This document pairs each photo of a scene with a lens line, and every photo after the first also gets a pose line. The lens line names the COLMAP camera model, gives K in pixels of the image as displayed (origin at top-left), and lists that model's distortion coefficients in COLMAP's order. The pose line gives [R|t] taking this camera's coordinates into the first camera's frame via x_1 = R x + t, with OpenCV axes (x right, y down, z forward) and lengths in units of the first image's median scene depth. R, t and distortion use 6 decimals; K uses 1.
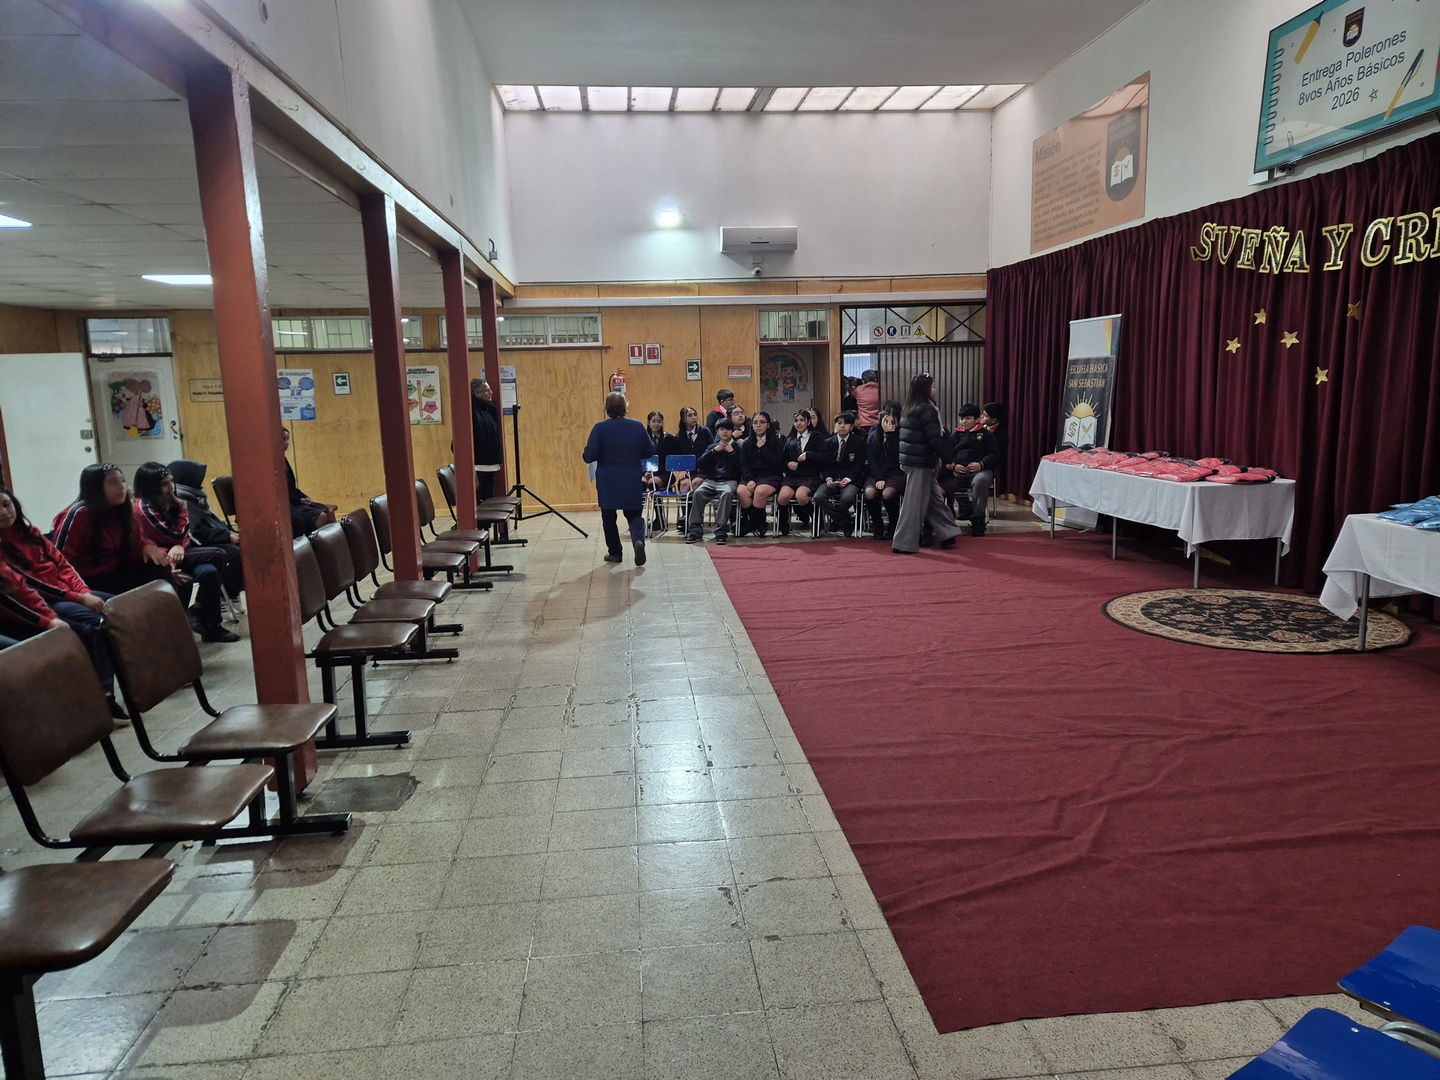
lens RADIAL K [[941.2, 0, 717.4], [0, 941.2, 524.1], [0, 0, 1]] dist [0.064455, -0.048767]
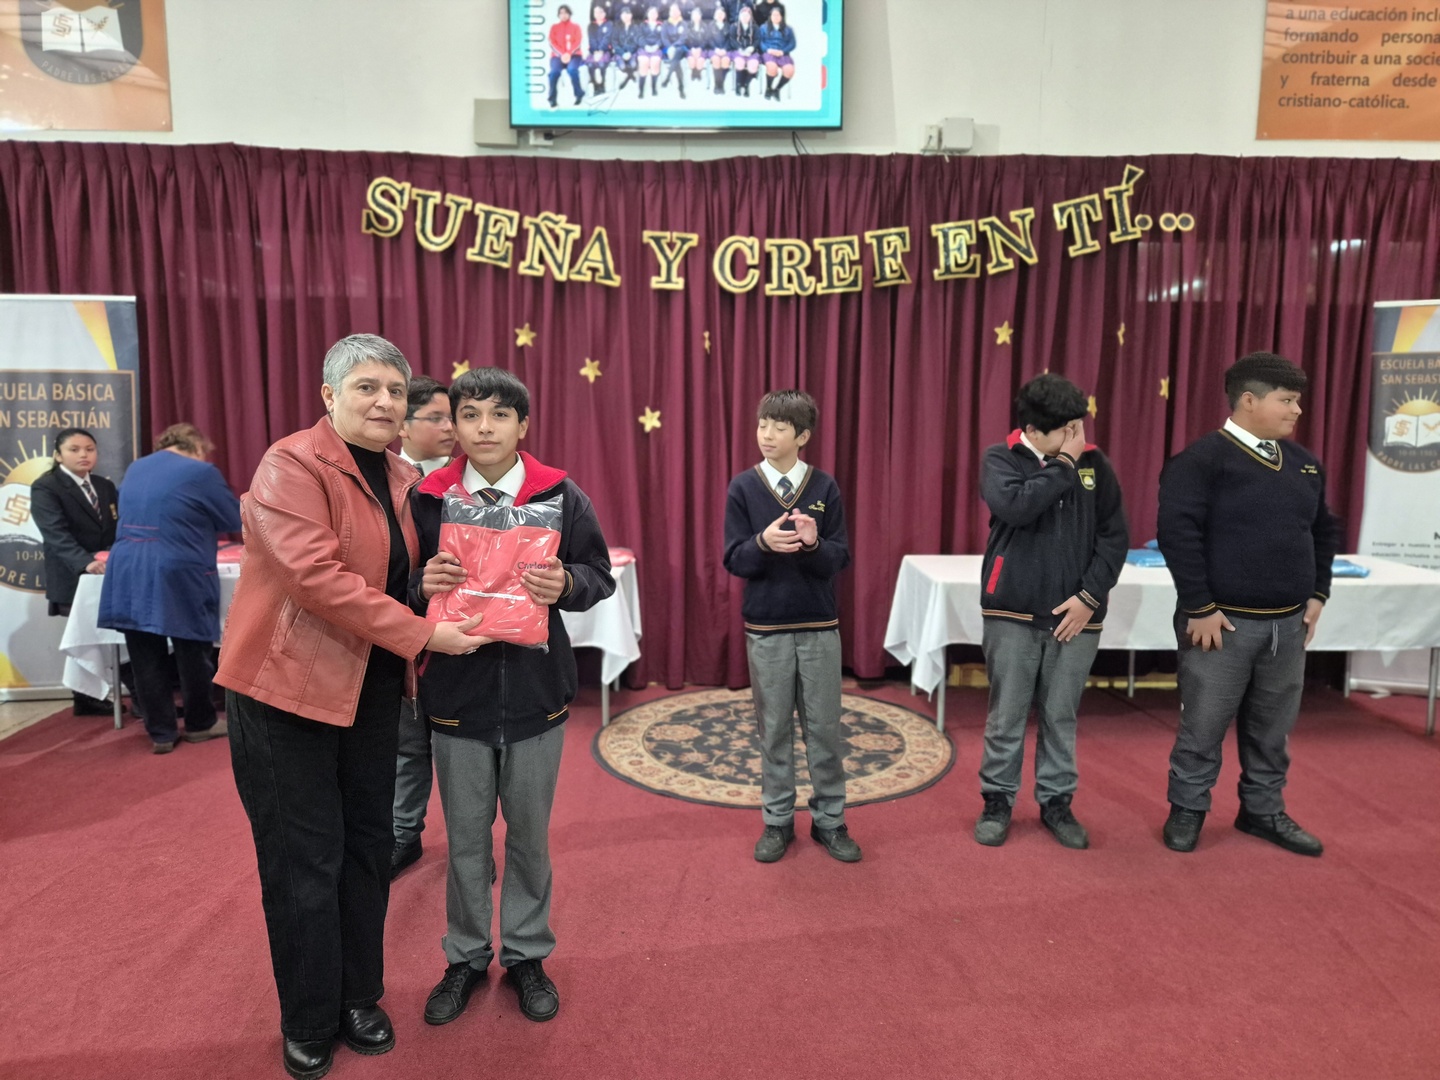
lens RADIAL K [[940.1, 0, 719.9], [0, 940.1, 524.3], [0, 0, 1]] dist [0.057905, -0.047696]
pose [[0.071172, -0.076363, 0.994537, -0.147949], [0.140069, 0.987951, 0.065833, -0.110002], [-0.987580, 0.134618, 0.081011, 0.876252]]
